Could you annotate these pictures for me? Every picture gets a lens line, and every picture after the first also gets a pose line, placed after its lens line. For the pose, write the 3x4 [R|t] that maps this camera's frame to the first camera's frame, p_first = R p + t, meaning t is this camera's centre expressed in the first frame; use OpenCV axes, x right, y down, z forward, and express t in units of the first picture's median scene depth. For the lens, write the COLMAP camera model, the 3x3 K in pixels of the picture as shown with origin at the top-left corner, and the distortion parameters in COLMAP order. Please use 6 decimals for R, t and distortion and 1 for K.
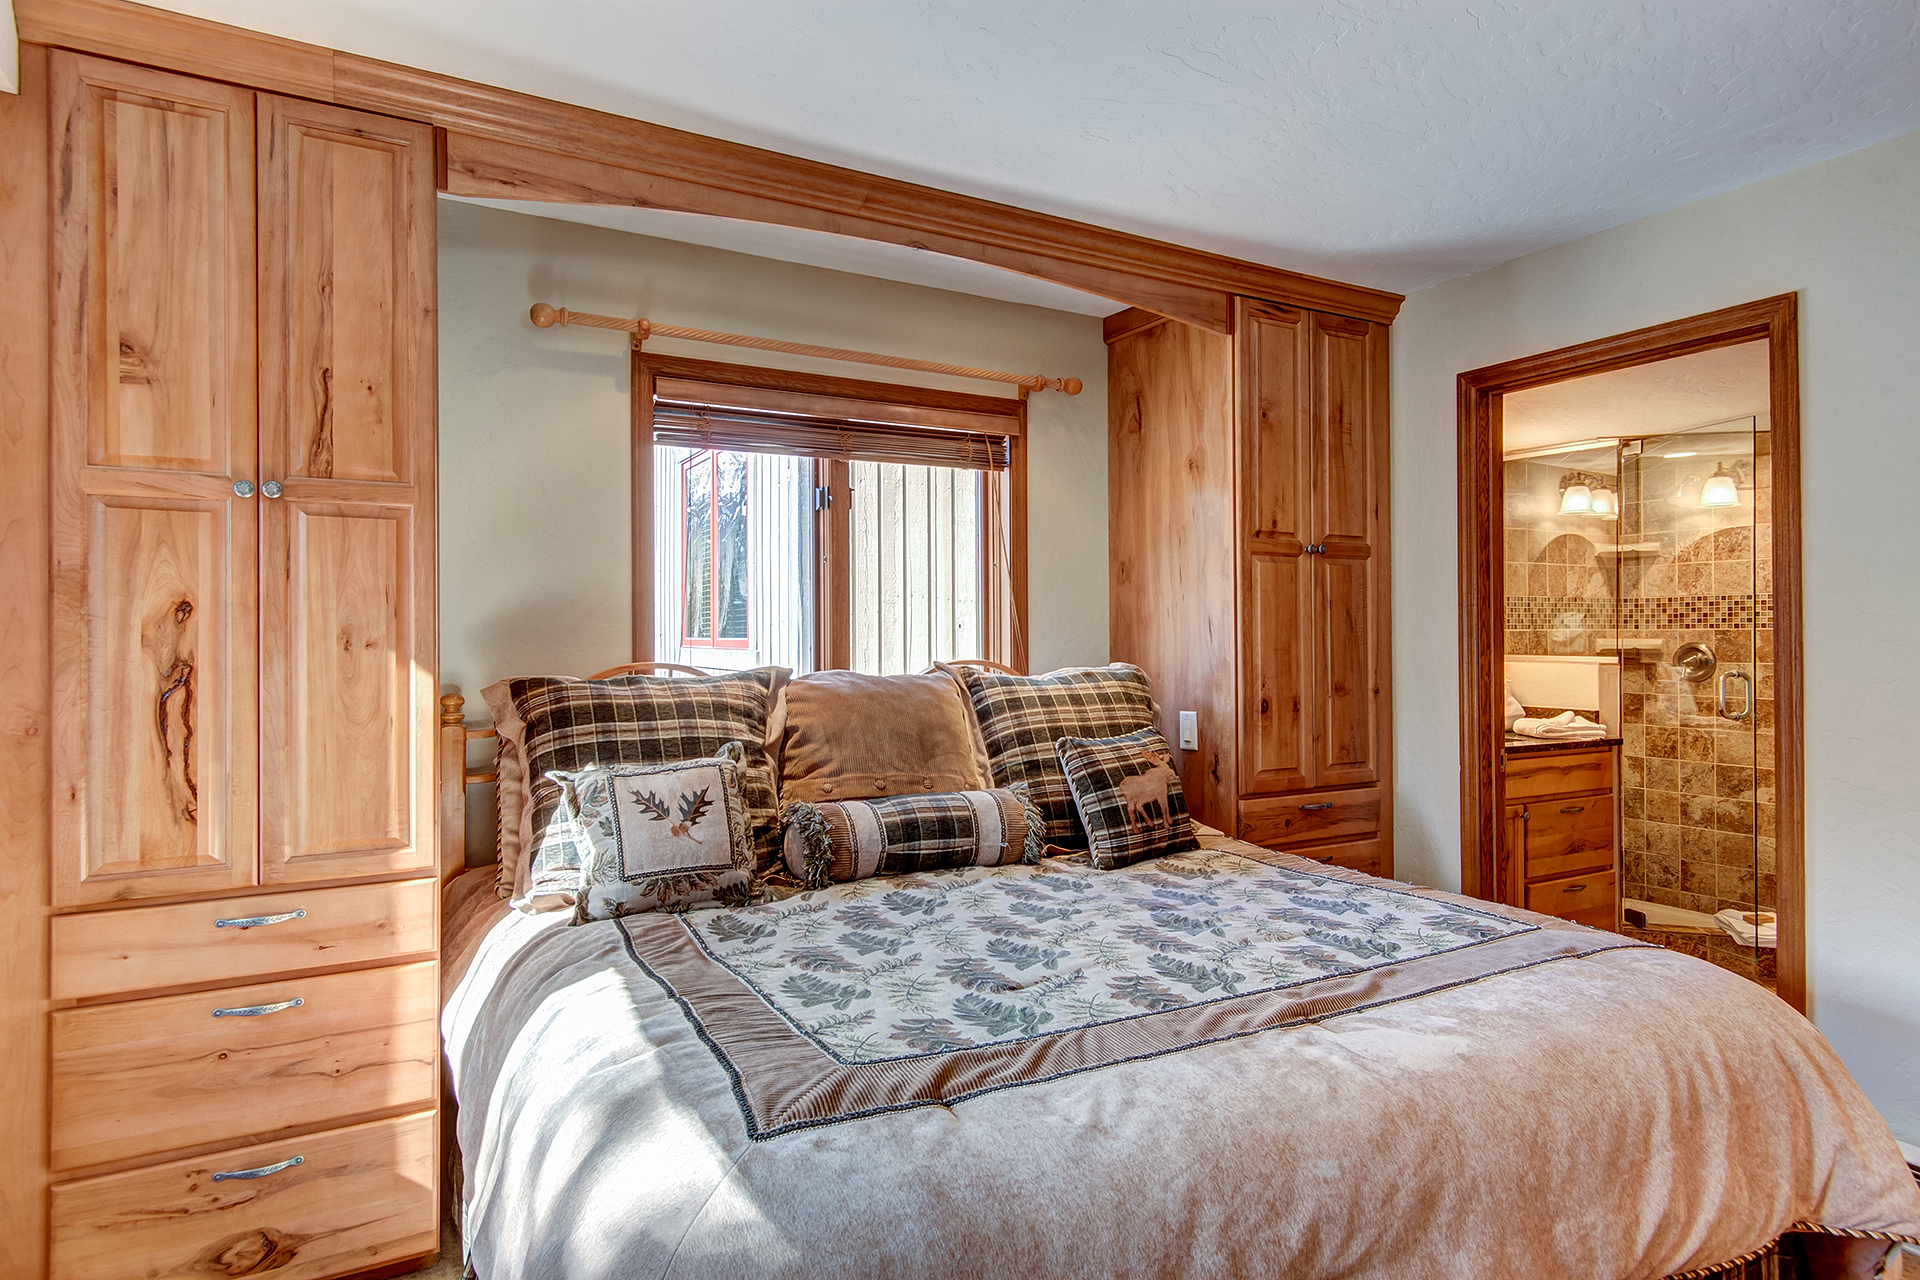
lens RADIAL K [[1059.5, 0, 968.2], [0, 1059.5, 633.3], [0, 0, 1]] dist [0.006868, 0.001144]
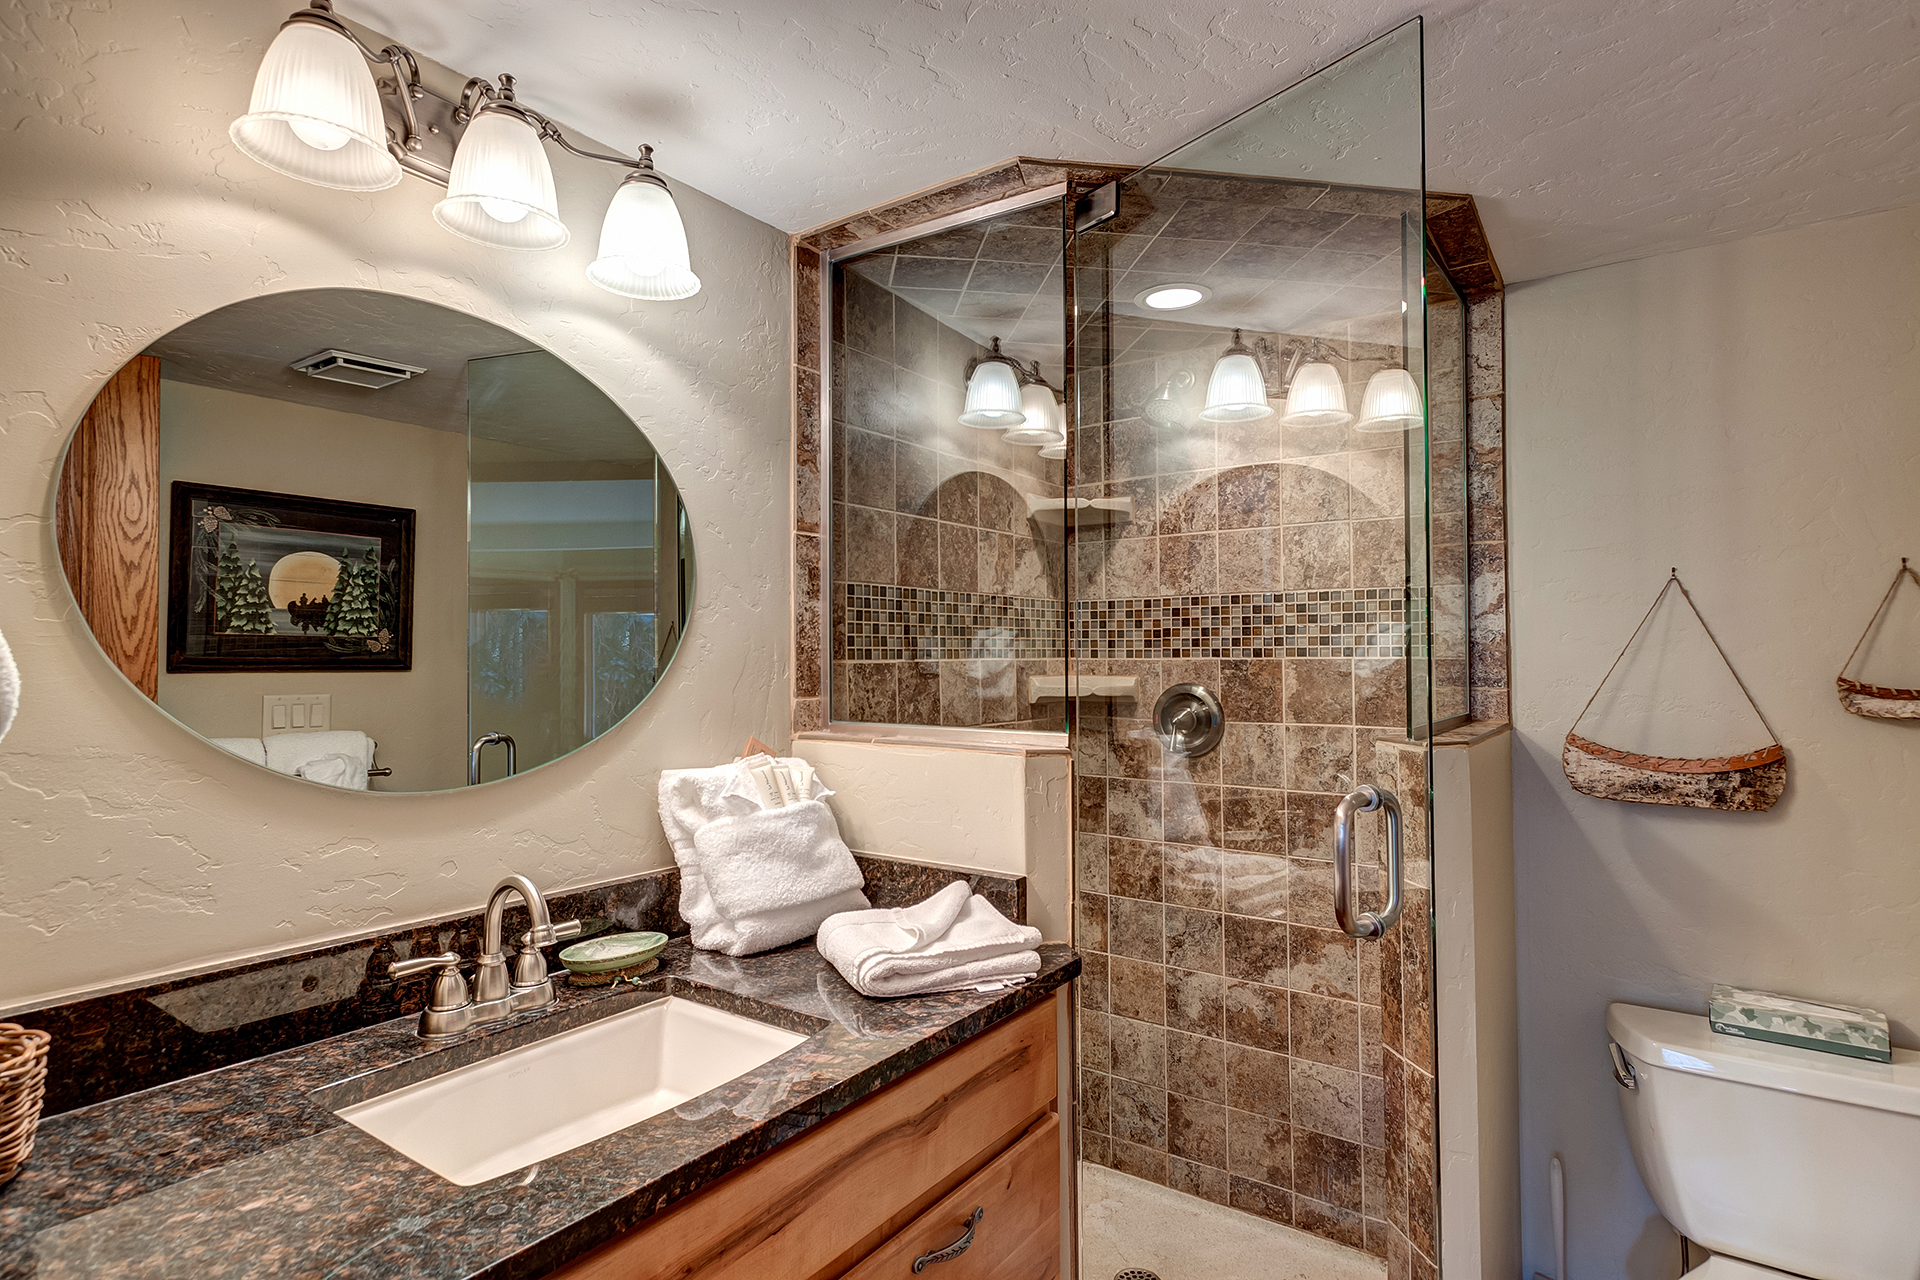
lens RADIAL K [[950.7, 0, 961.1], [0, 950.7, 642.4], [0, 0, 1]] dist [-0.000845, 0.000212]
pose [[0.902582, 0.003662, 0.430503, 0.350572], [0.002052, 0.999916, -0.012808, -0.005594], [-0.430514, 0.012443, 0.902498, 0.577882]]
